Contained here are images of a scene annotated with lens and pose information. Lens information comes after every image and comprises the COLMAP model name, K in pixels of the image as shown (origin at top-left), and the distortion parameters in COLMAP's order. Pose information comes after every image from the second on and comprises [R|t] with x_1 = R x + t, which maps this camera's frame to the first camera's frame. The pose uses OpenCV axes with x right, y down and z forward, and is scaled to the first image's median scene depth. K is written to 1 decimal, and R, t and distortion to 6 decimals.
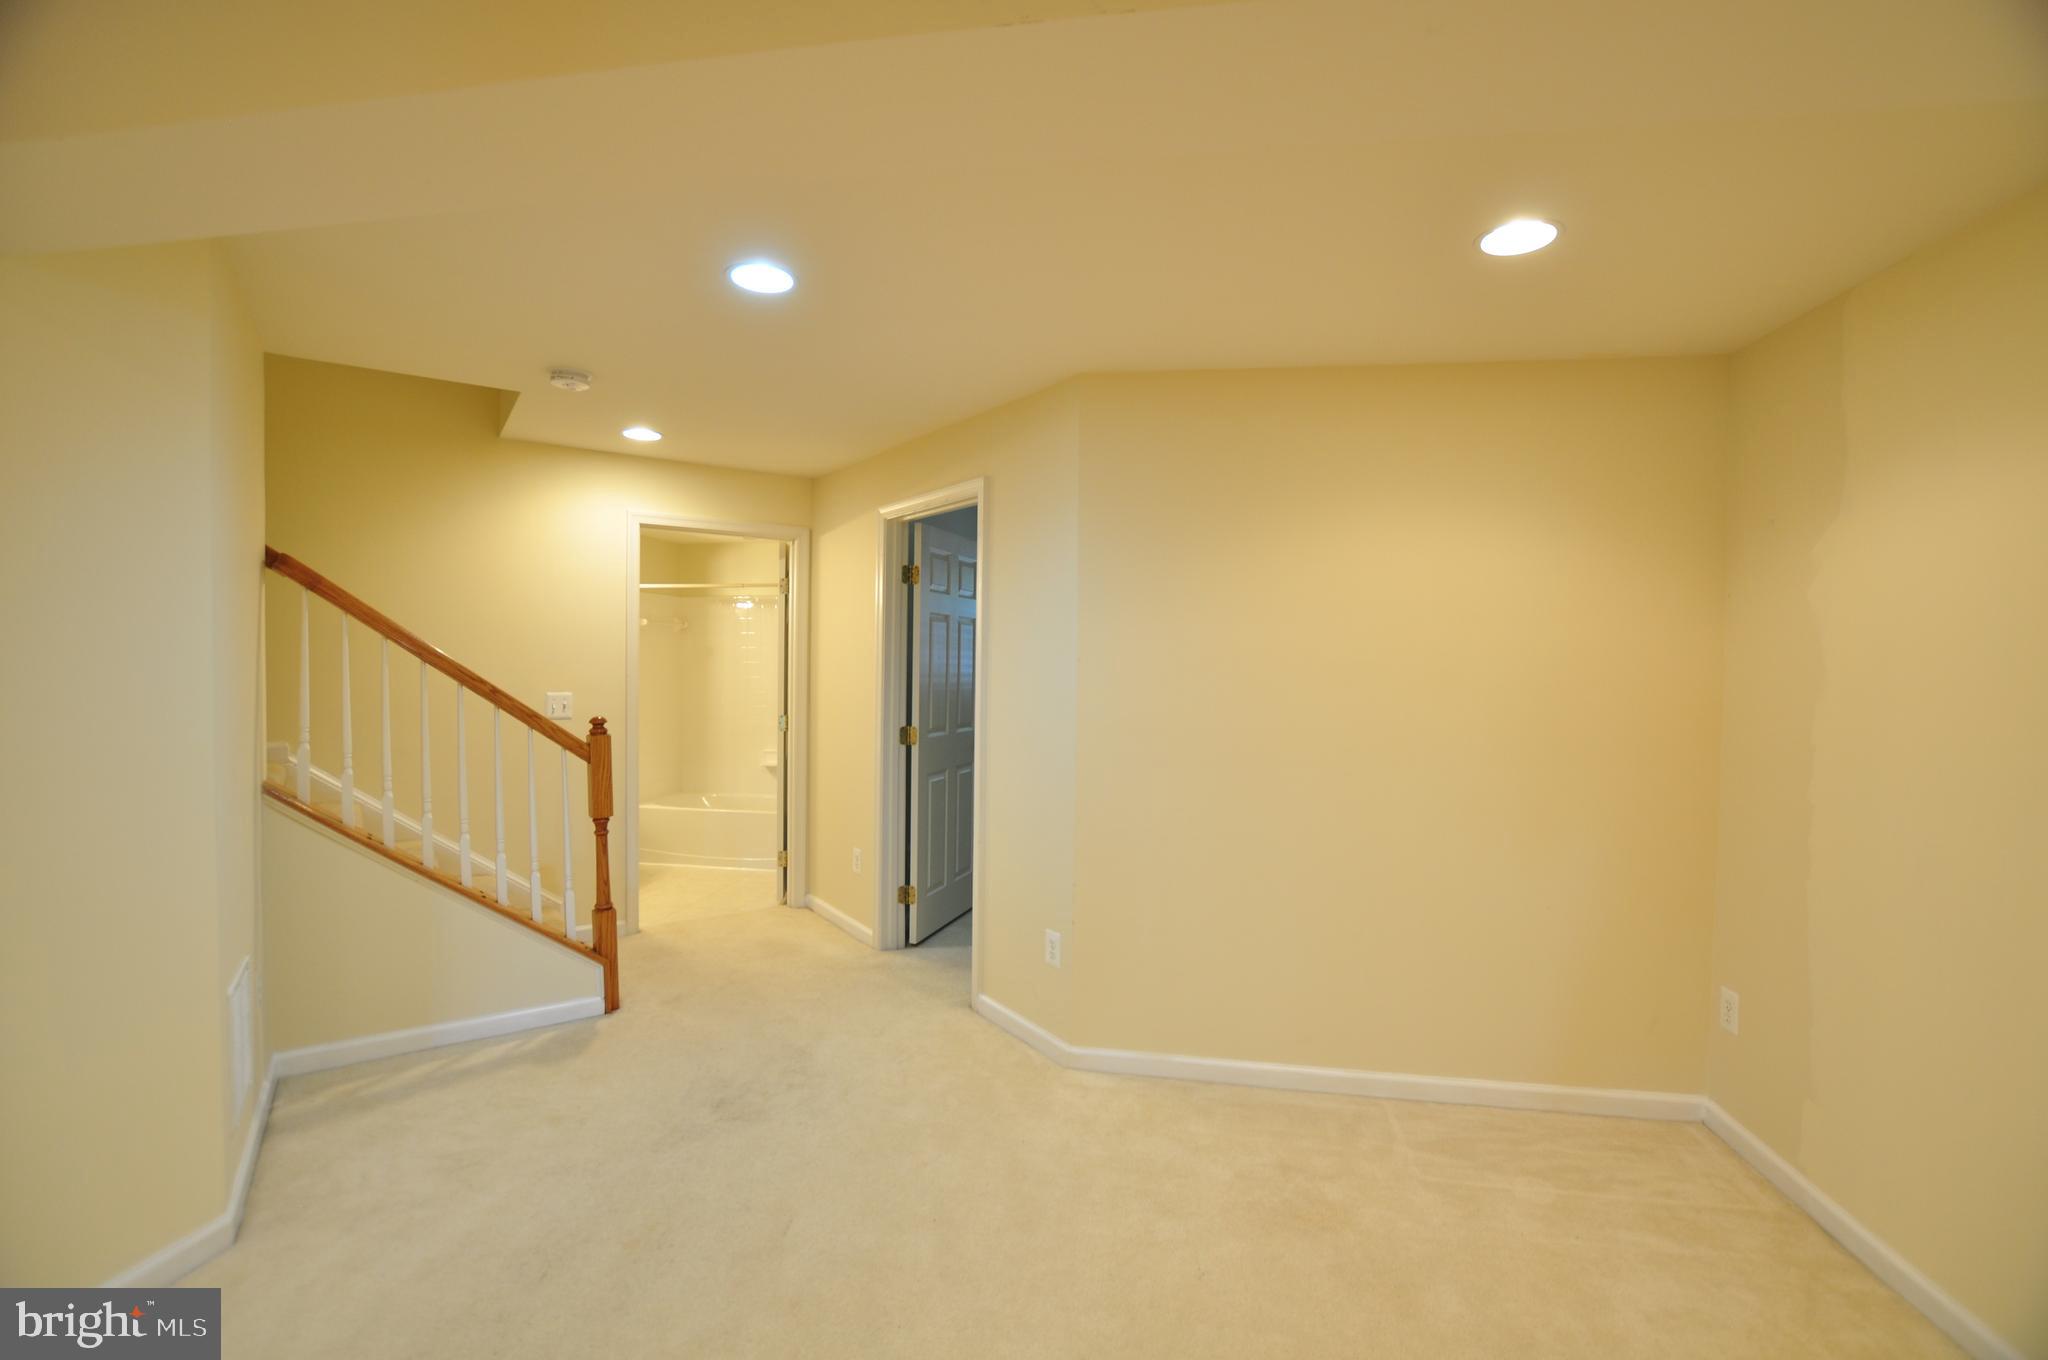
lens RADIAL K [[904.5, 0, 1024.0], [0, 904.5, 680.0], [0, 0, 1]] dist [-0.019760, -0.000042]
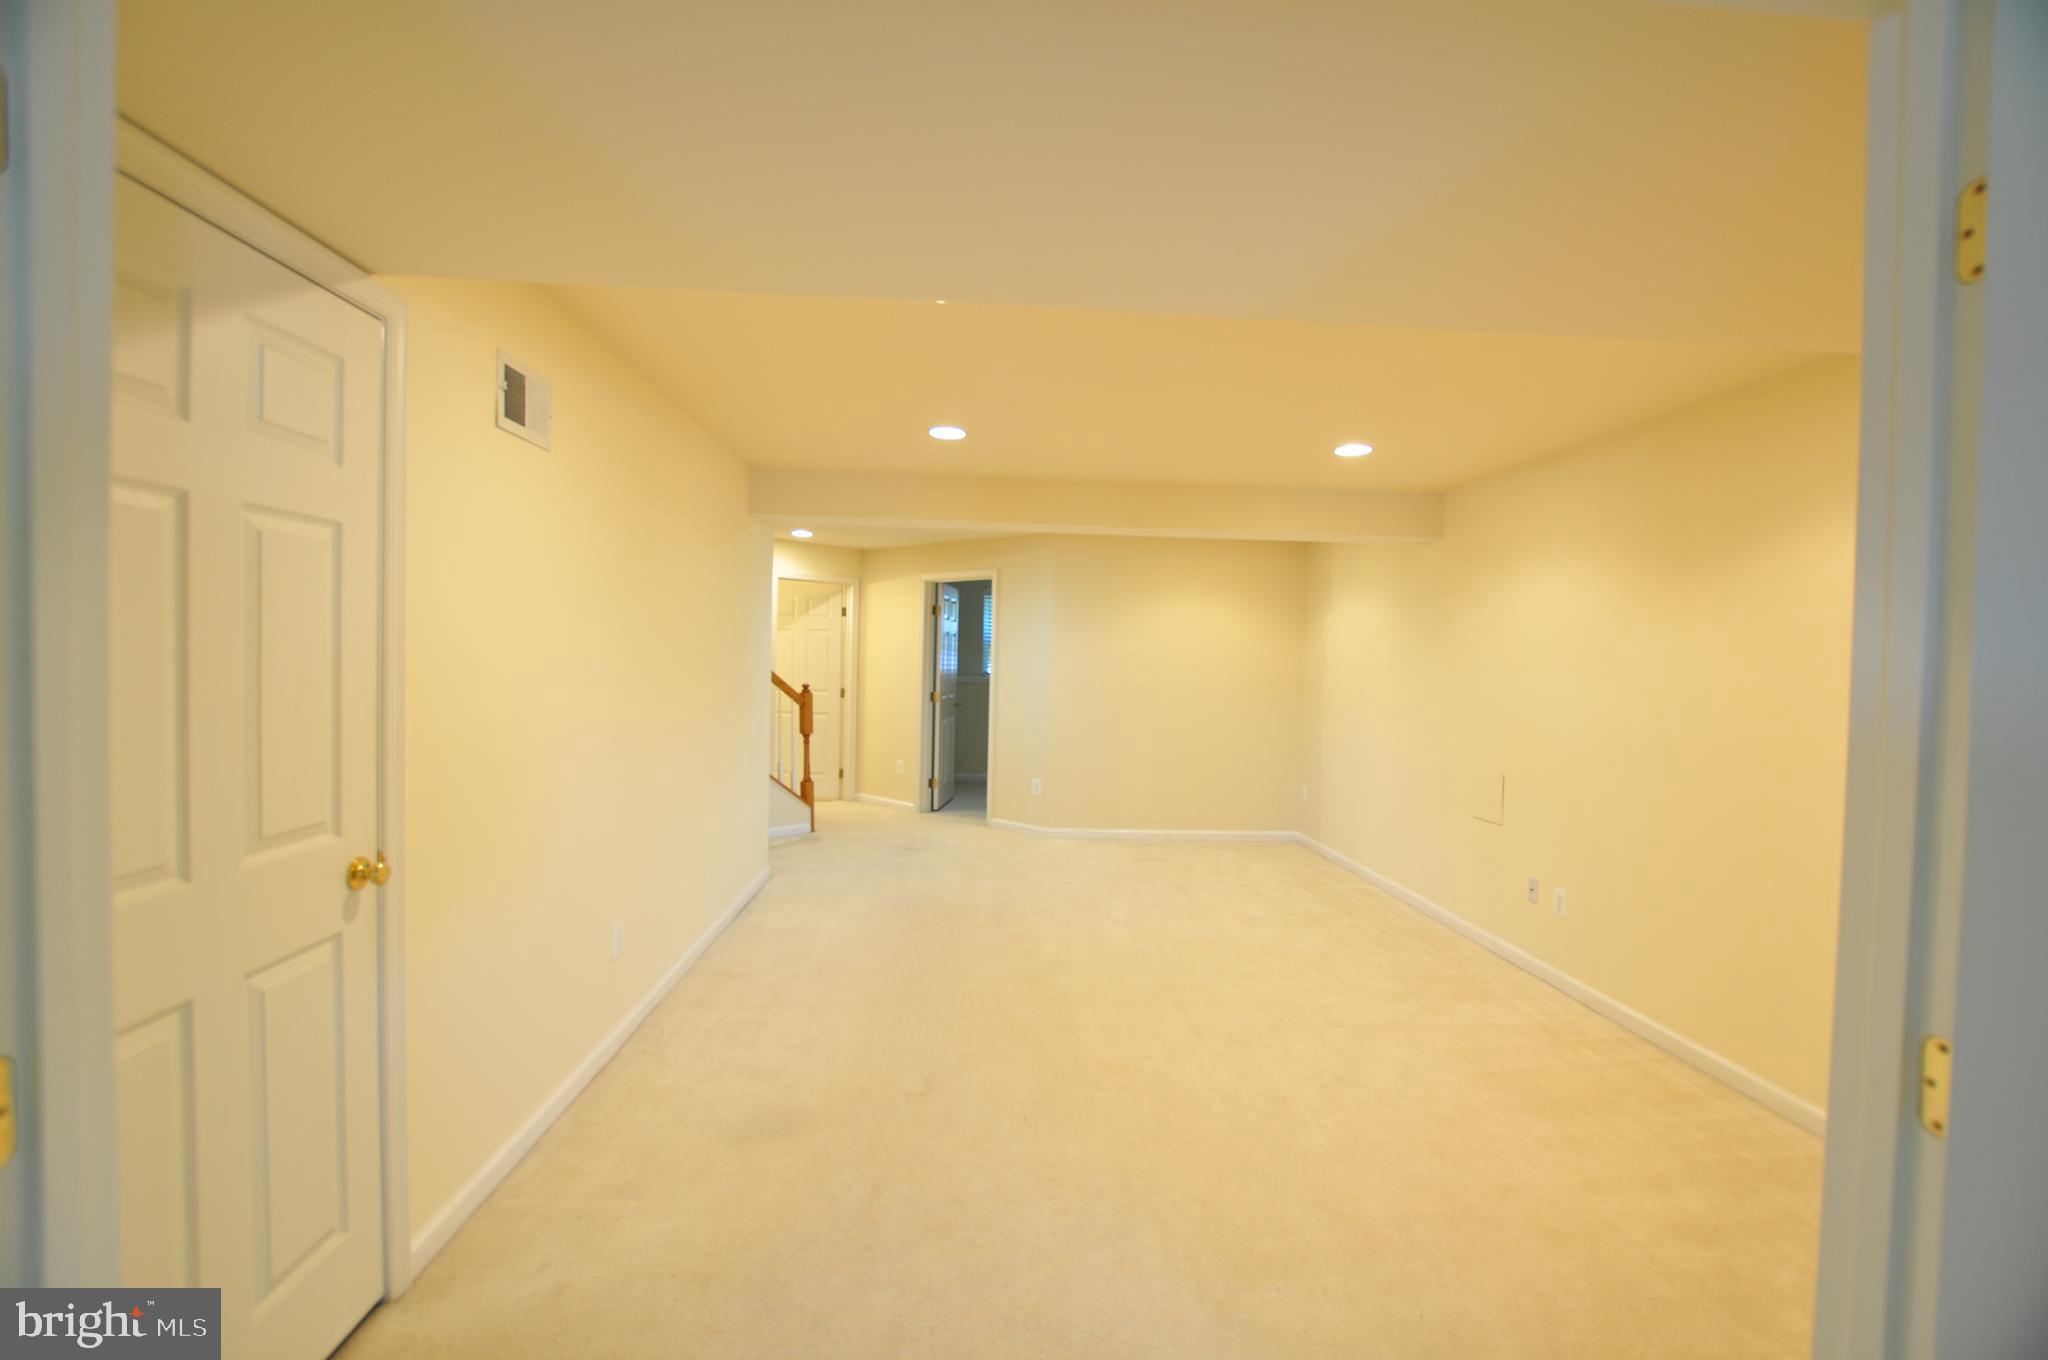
lens RADIAL K [[904.5, 0, 1024.0], [0, 904.5, 680.0], [0, 0, 1]] dist [-0.019760, -0.000042]
pose [[0.972322, 0.002865, 0.233629, -0.419859], [-0.002796, 0.999996, -0.000627, 0.029999], [-0.233630, -0.000043, 0.972326, -0.934023]]
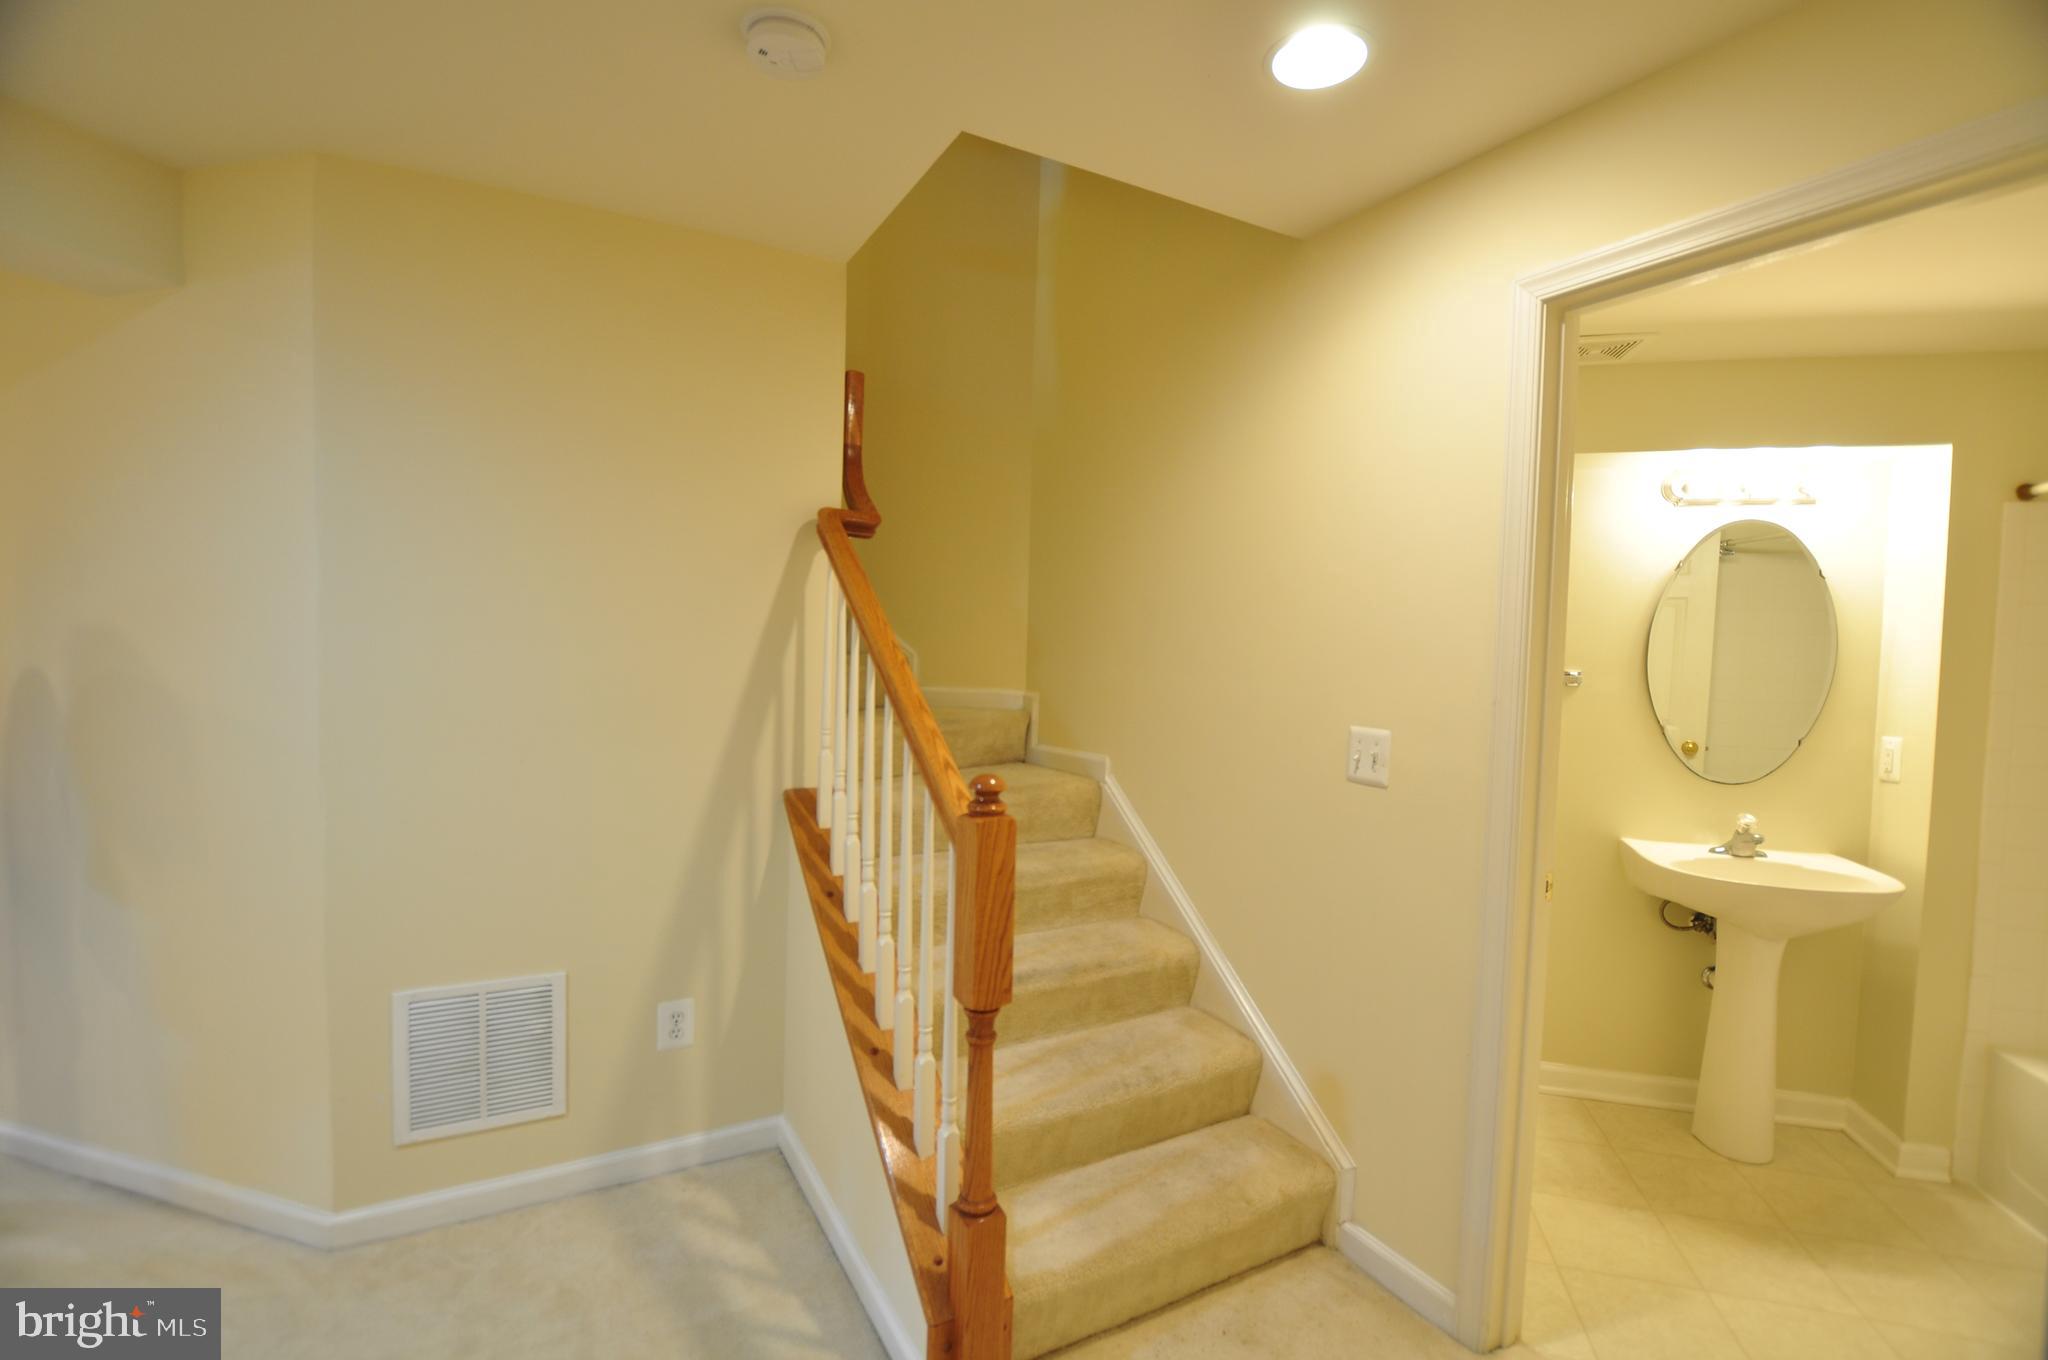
lens RADIAL K [[890.1, 0, 1024.0], [0, 890.1, 680.0], [0, 0, 1]] dist [-0.063240, 0.017572]
pose [[-0.092919, 0.025019, -0.995359, -0.050314], [-0.061053, 0.997660, 0.030777, -0.015281], [0.993800, 0.063629, -0.091174, 0.935080]]
